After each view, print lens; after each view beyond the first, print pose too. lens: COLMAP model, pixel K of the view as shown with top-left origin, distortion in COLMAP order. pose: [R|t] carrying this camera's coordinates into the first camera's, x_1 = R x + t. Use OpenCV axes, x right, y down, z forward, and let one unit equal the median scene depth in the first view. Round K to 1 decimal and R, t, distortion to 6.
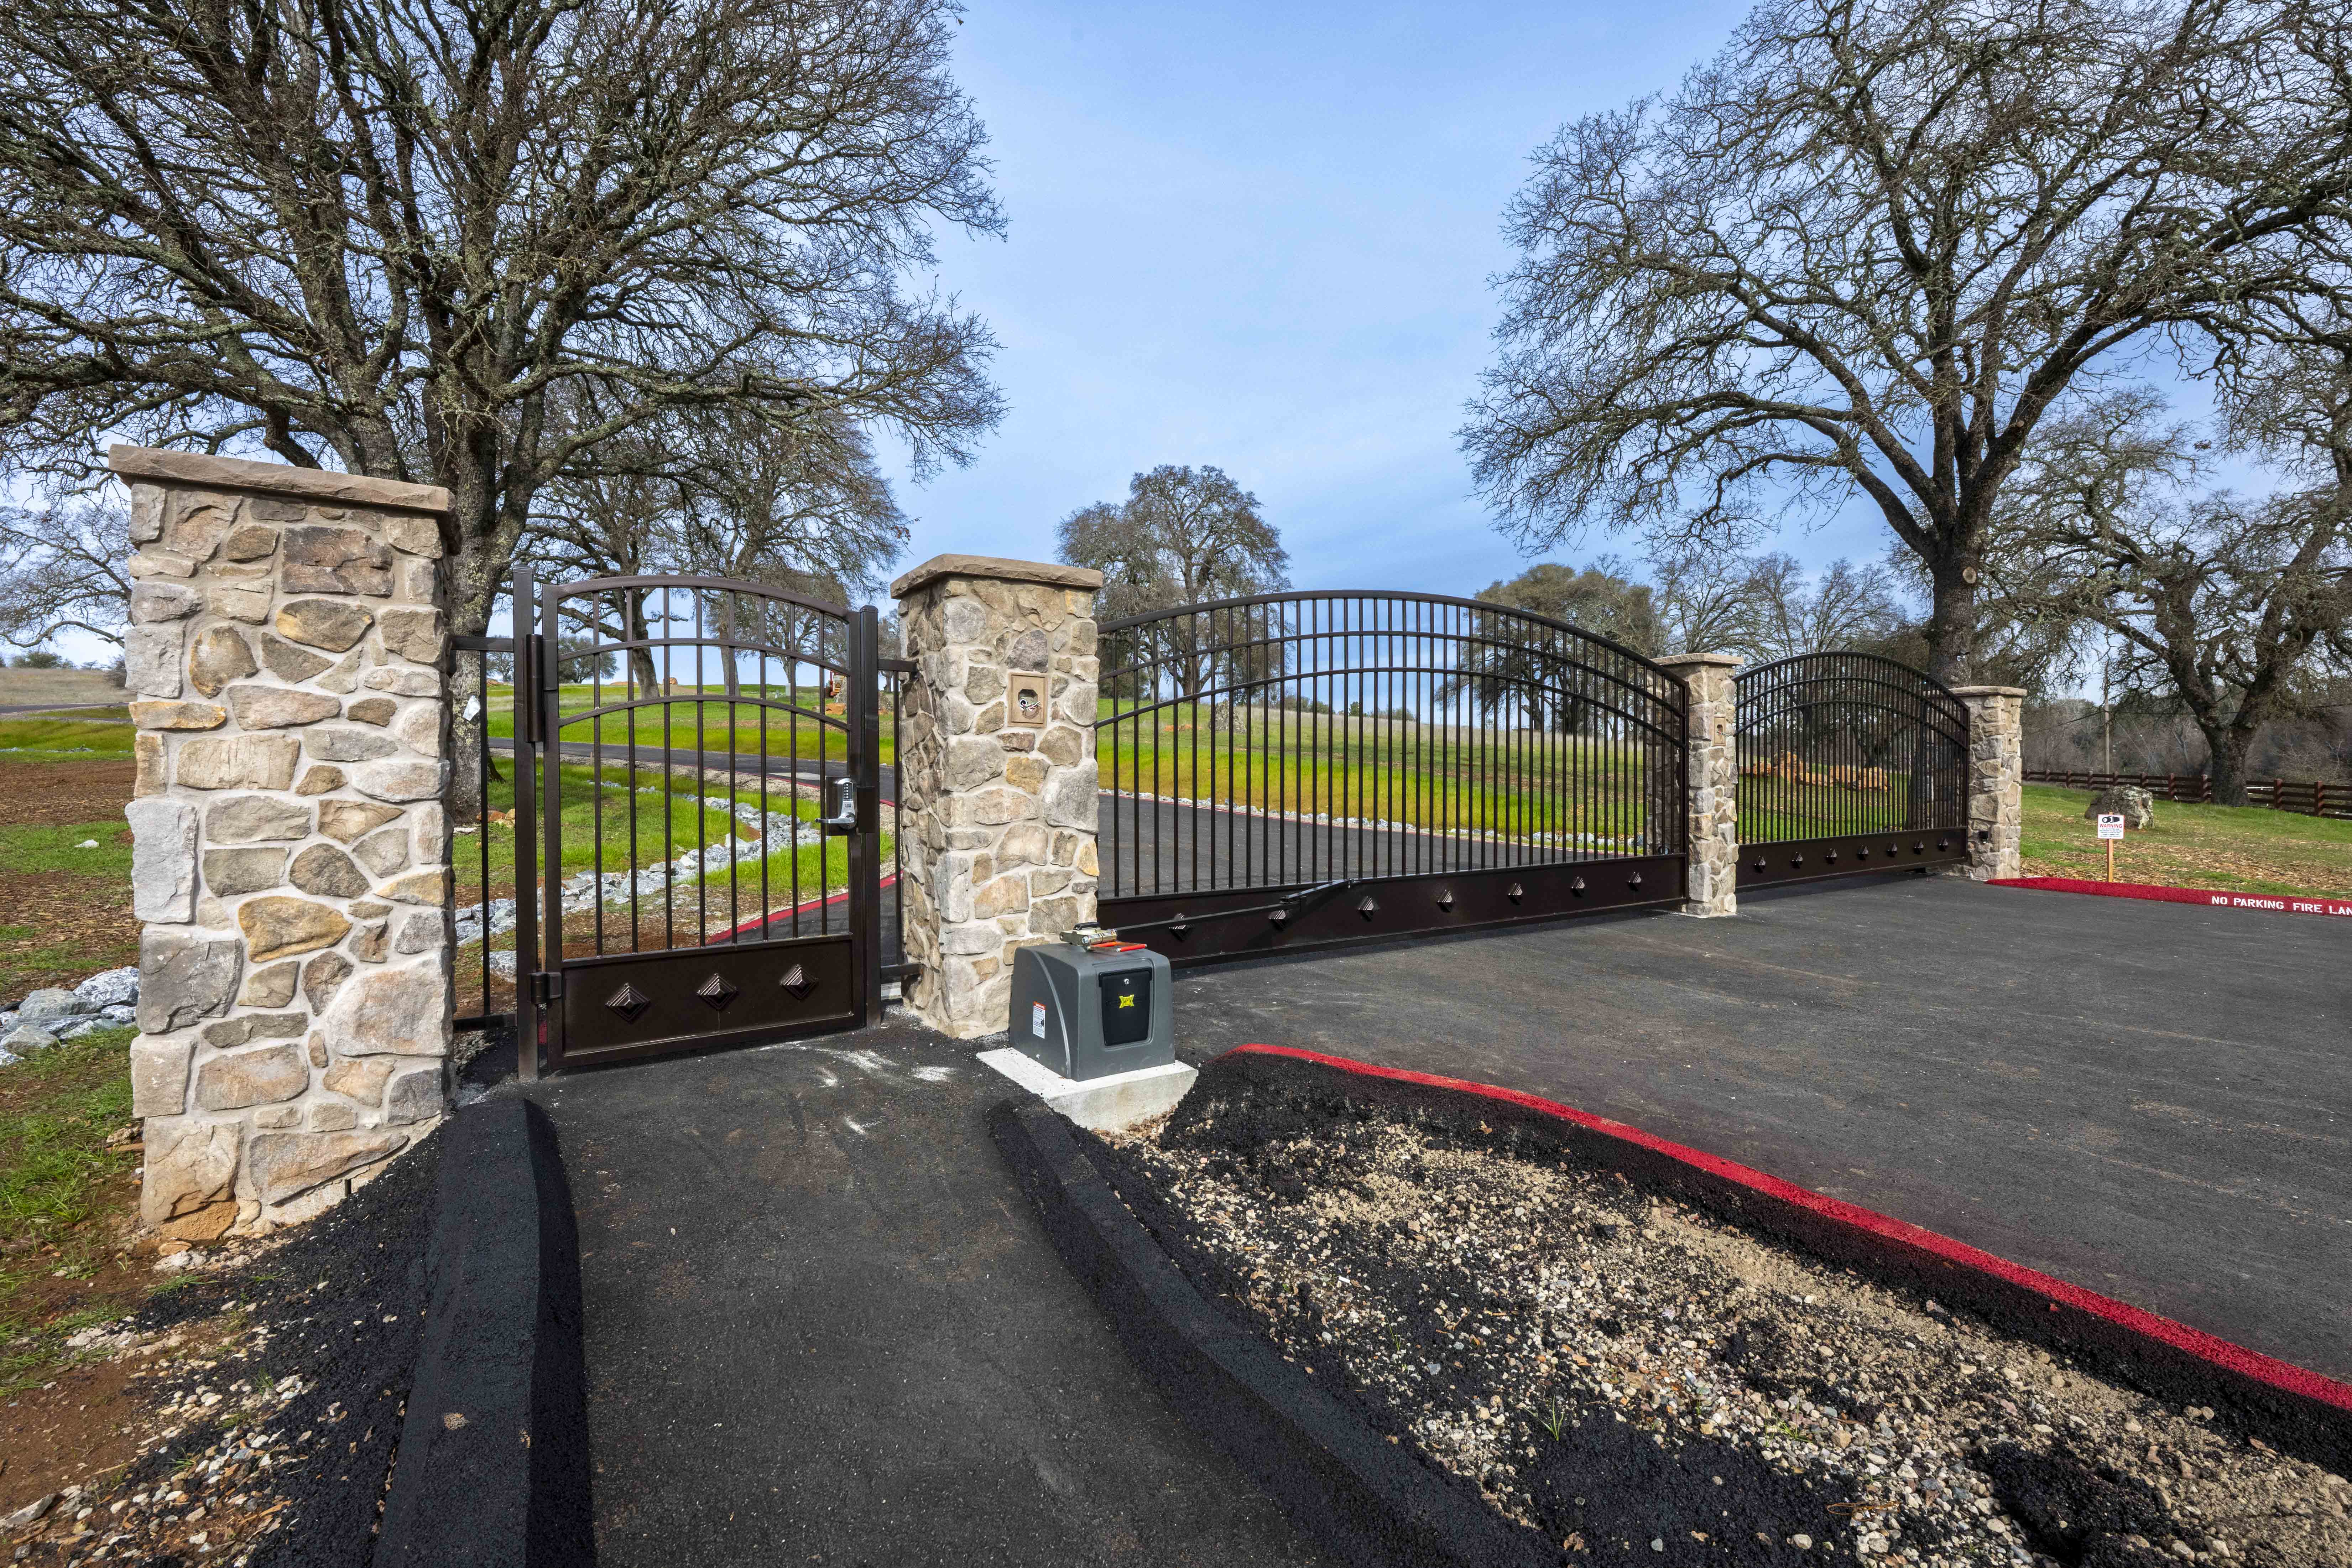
lens RADIAL K [[979.1, 0, 1183.3], [0, 979.1, 784.6], [0, 0, 1]] dist [0.000656, -0.000013]
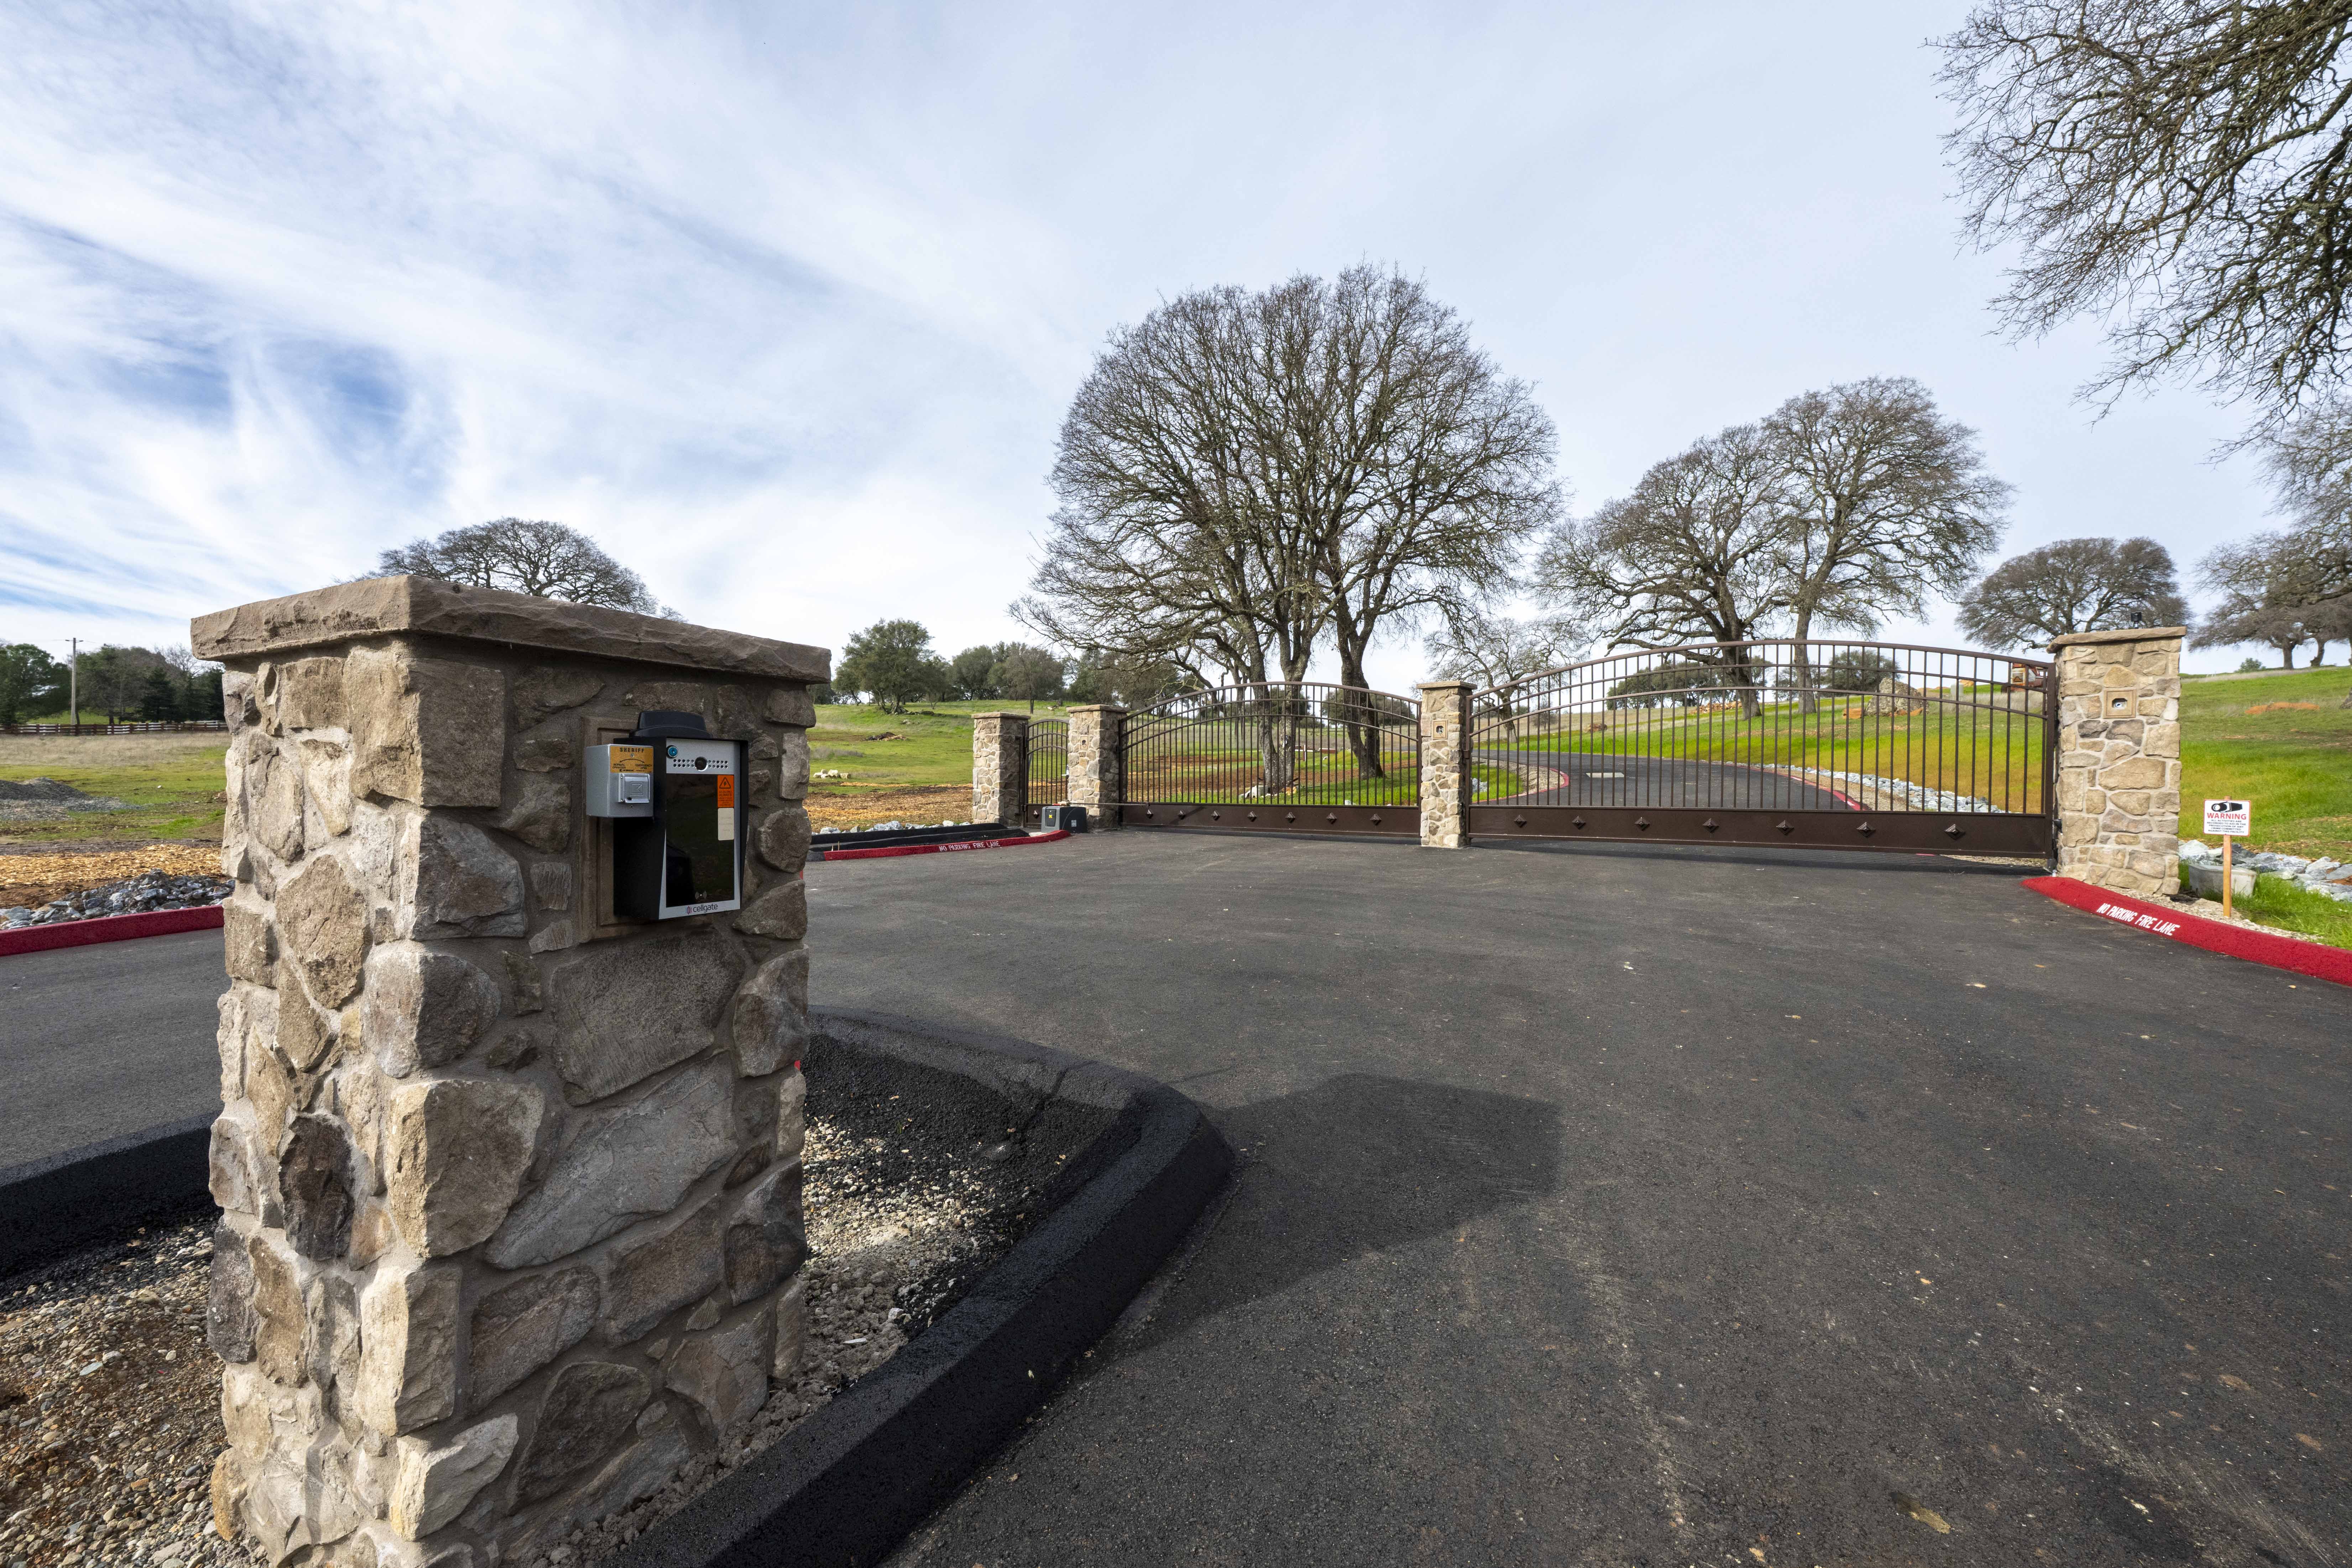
lens RADIAL K [[934.0, 0, 1177.5], [0, 934.0, 786.6], [0, 0, 1]] dist [-0.000940, 0.000311]
pose [[0.311030, 0.003996, -0.950392, 3.308295], [-0.012063, 0.999927, 0.000257, 0.074124], [0.950323, 0.011385, 0.311056, 0.237739]]
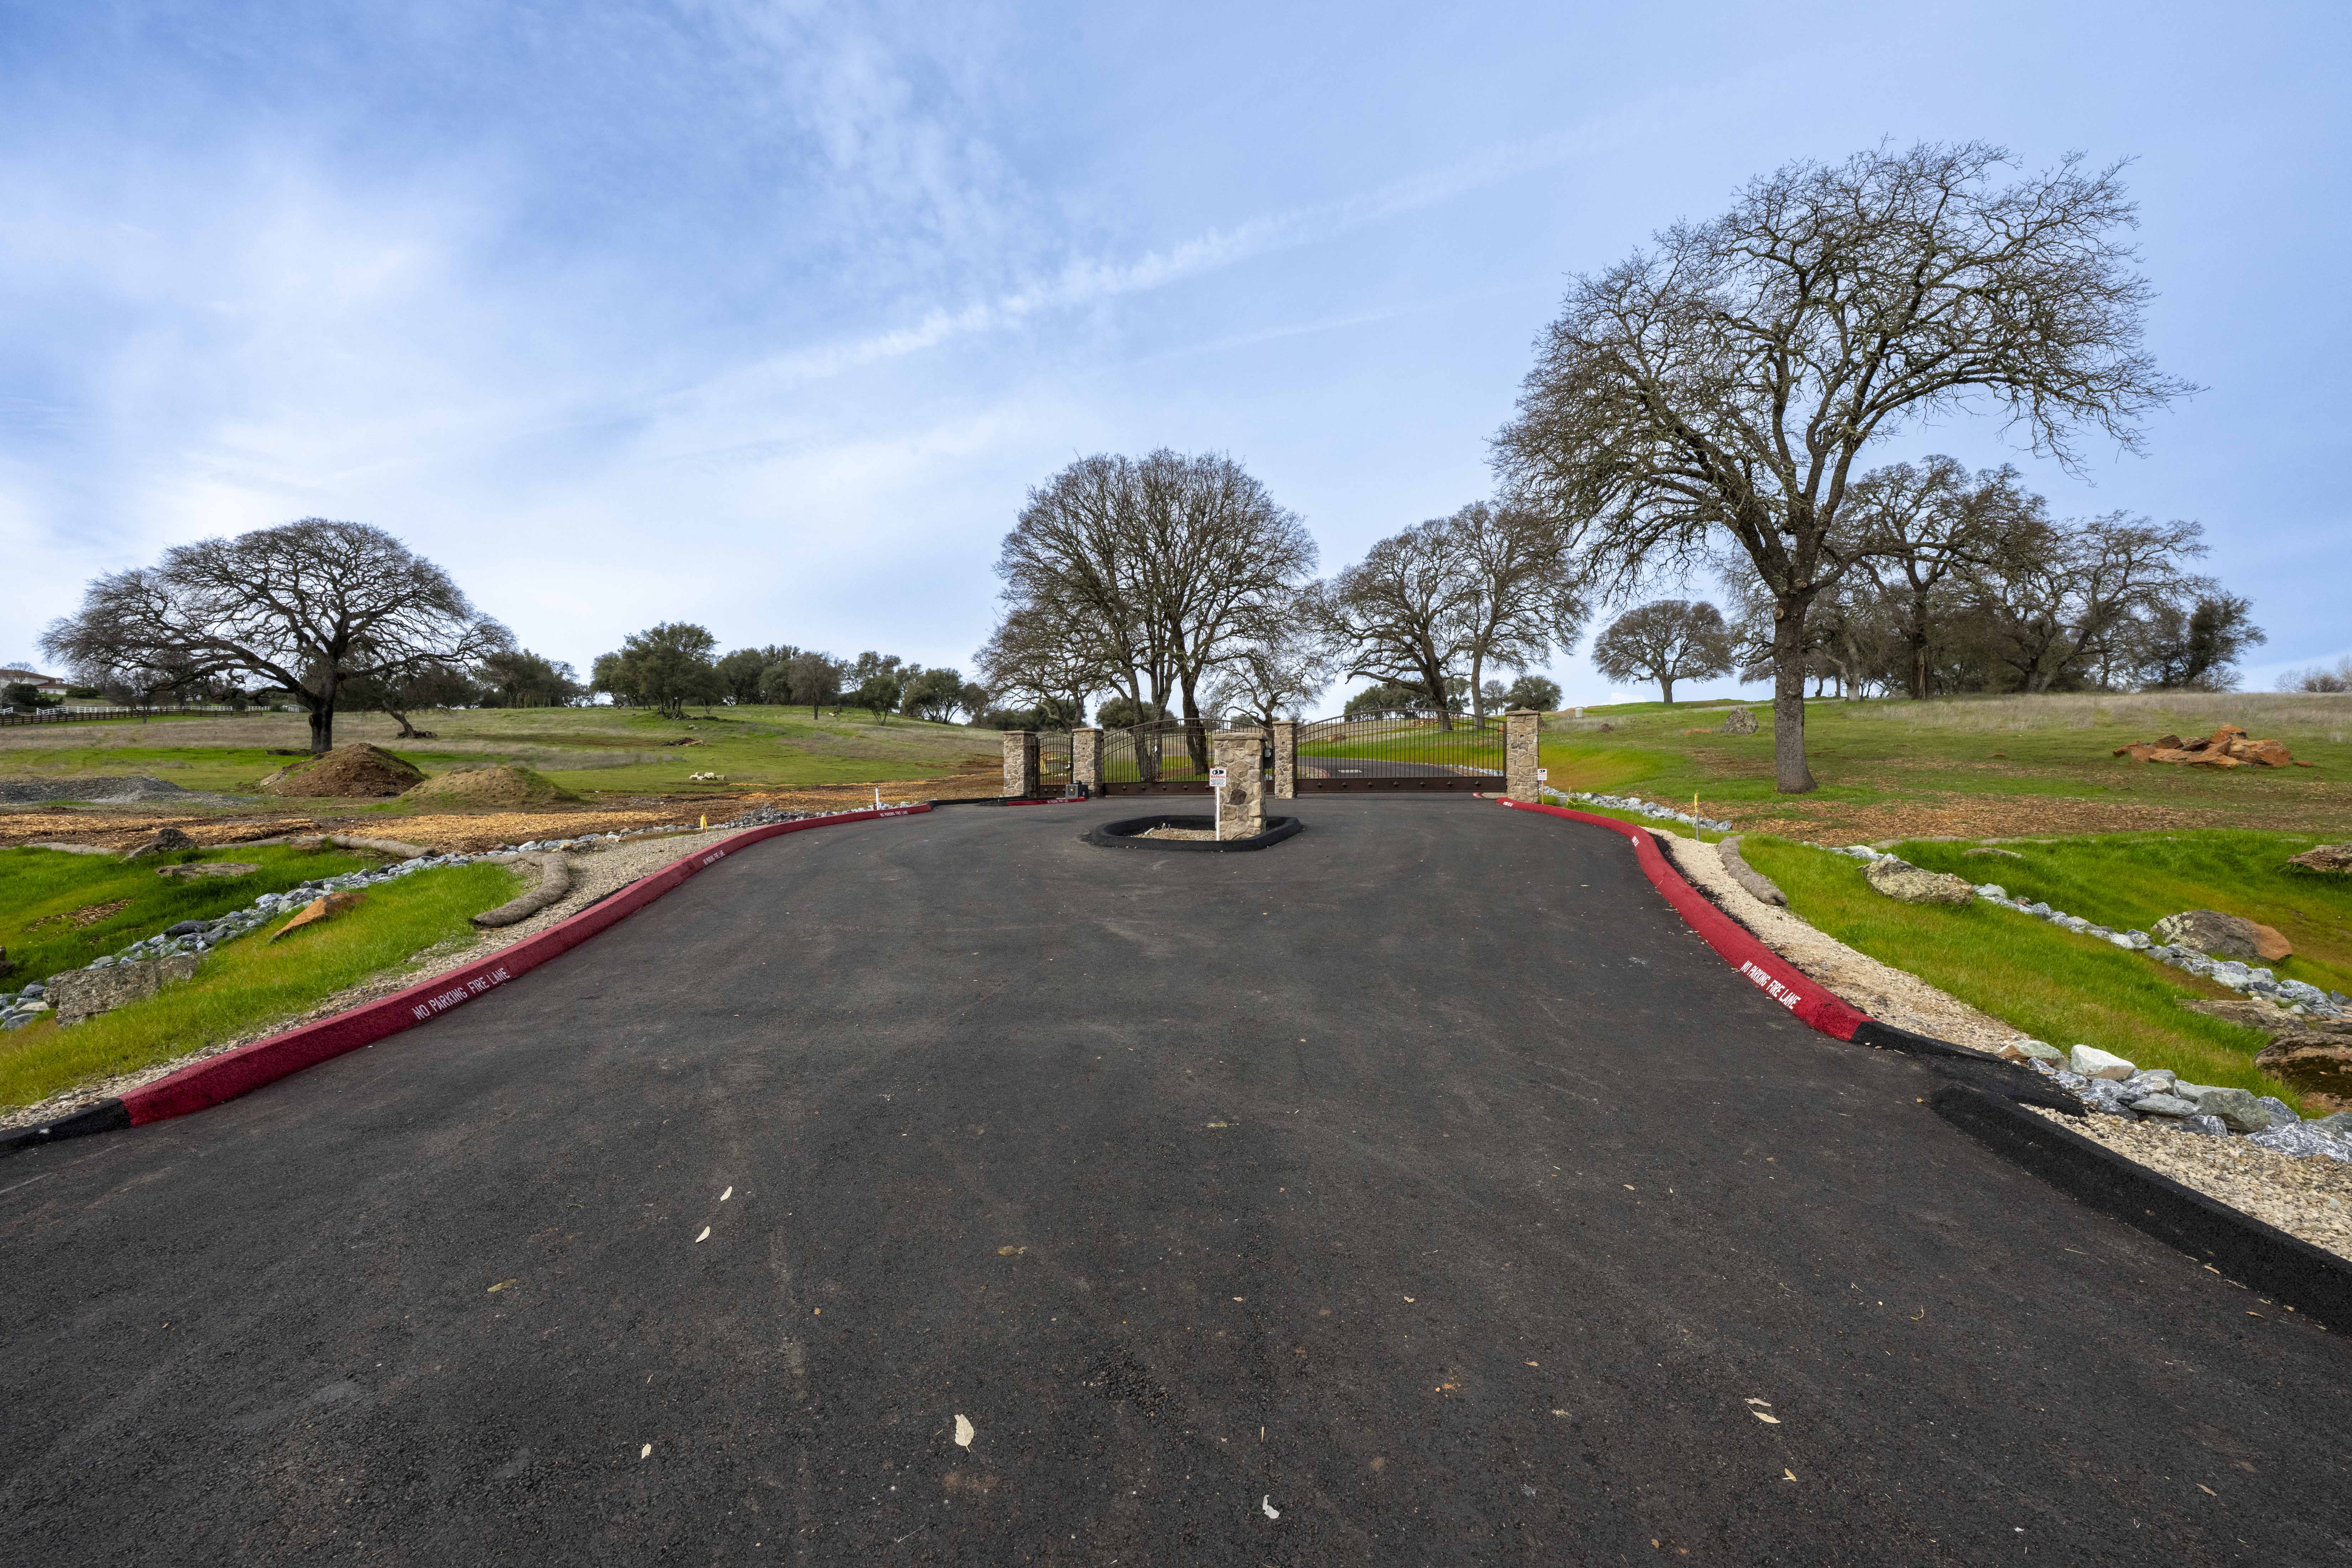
lens RADIAL K [[934.0, 0, 1175.4], [0, 934.0, 787.0], [0, 0, 1]] dist [-0.000940, 0.000311]
pose [[0.538670, -0.005228, -0.842500, 5.494127], [-0.002972, 0.999963, -0.008105, 0.220387], [0.842511, 0.006870, 0.538635, -1.881337]]
